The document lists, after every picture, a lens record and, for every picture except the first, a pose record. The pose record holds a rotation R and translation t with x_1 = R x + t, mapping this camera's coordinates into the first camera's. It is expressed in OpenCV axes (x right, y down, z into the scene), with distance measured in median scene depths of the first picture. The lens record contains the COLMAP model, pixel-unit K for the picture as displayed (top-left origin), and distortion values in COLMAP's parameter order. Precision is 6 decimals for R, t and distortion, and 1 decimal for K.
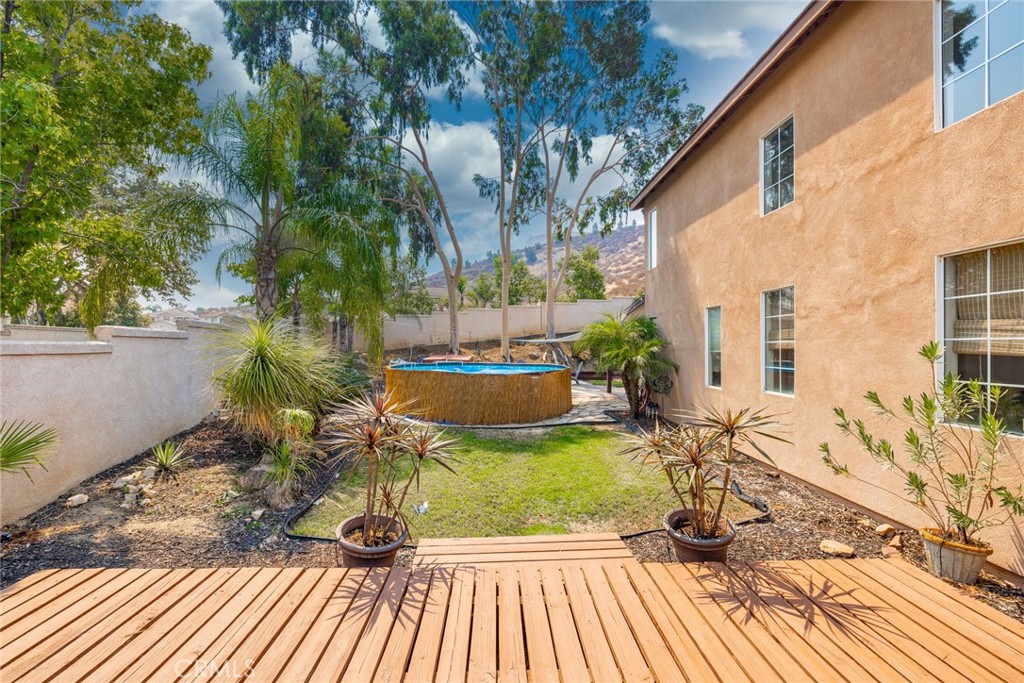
lens RADIAL K [[425.7, 0, 512.0], [0, 425.7, 341.5], [0, 0, 1]] dist [0.000465, 0.000051]
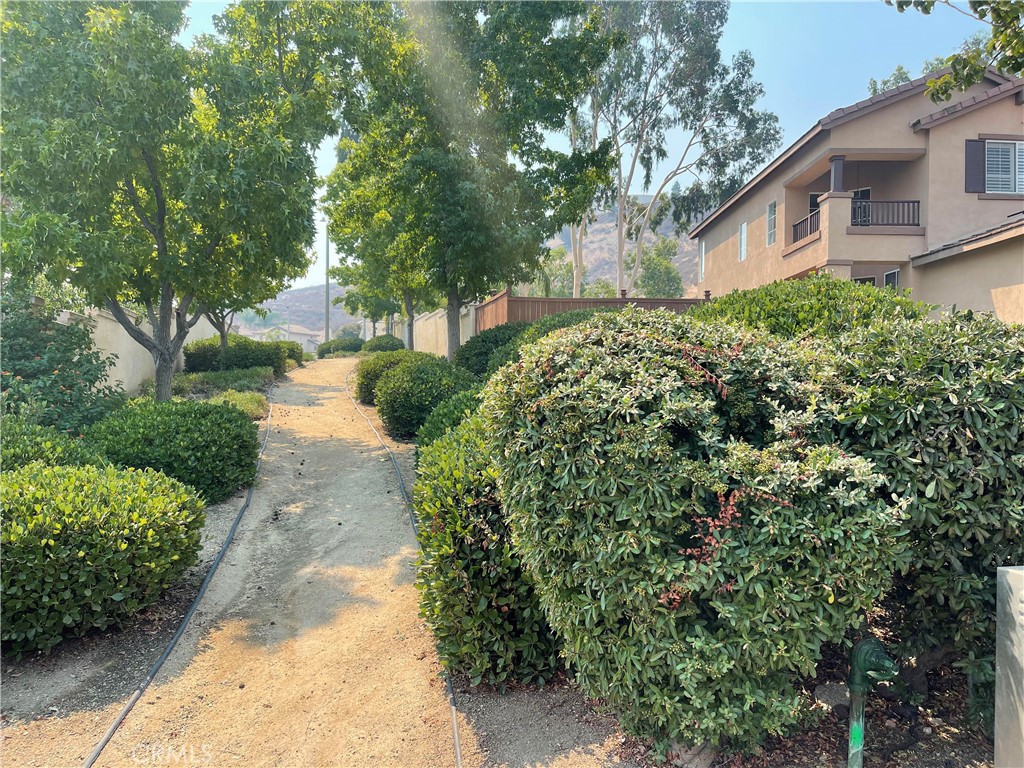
lens RADIAL K [[770.5, 0, 512.0], [0, 770.5, 384.0], [0, 0, 1]] dist [-0.000844, 0.000303]
pose [[0.999733, 0.015622, -0.017036, -0.120320], [-0.015582, 0.999875, 0.002492, 0.081916], [0.017073, -0.002226, 0.999852, -0.732445]]
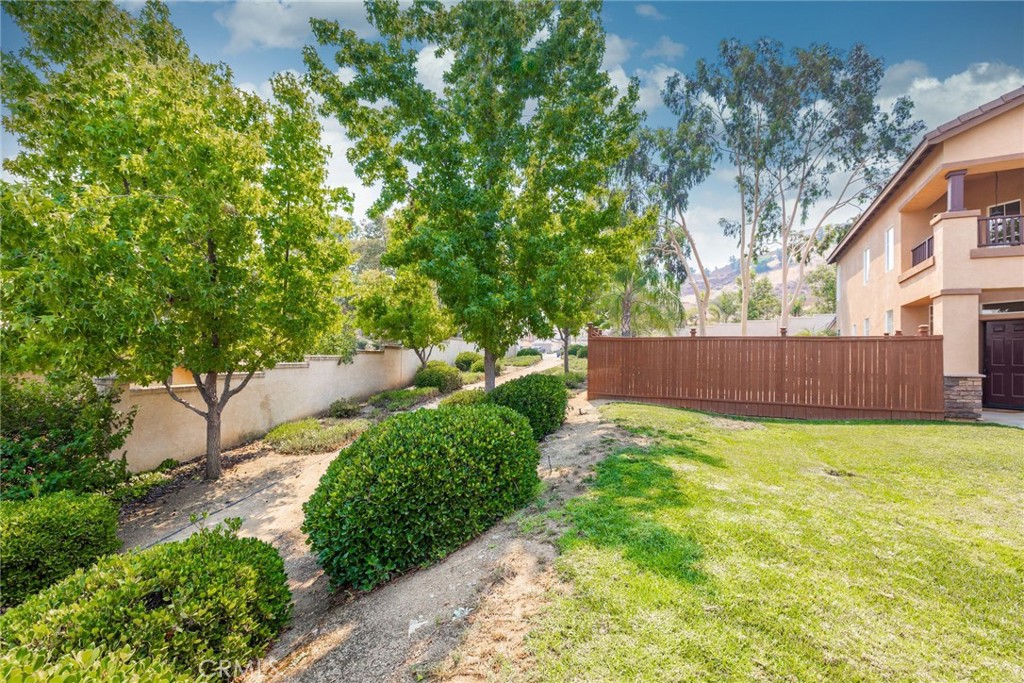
lens RADIAL K [[451.2, 0, 515.0], [0, 451.2, 337.2], [0, 0, 1]] dist [0.000562, 0.000161]
pose [[0.876957, 0.003082, -0.480559, 0.028216], [-0.020394, 0.999317, -0.030807, 0.021823], [0.480136, 0.036817, 0.876421, -0.502557]]
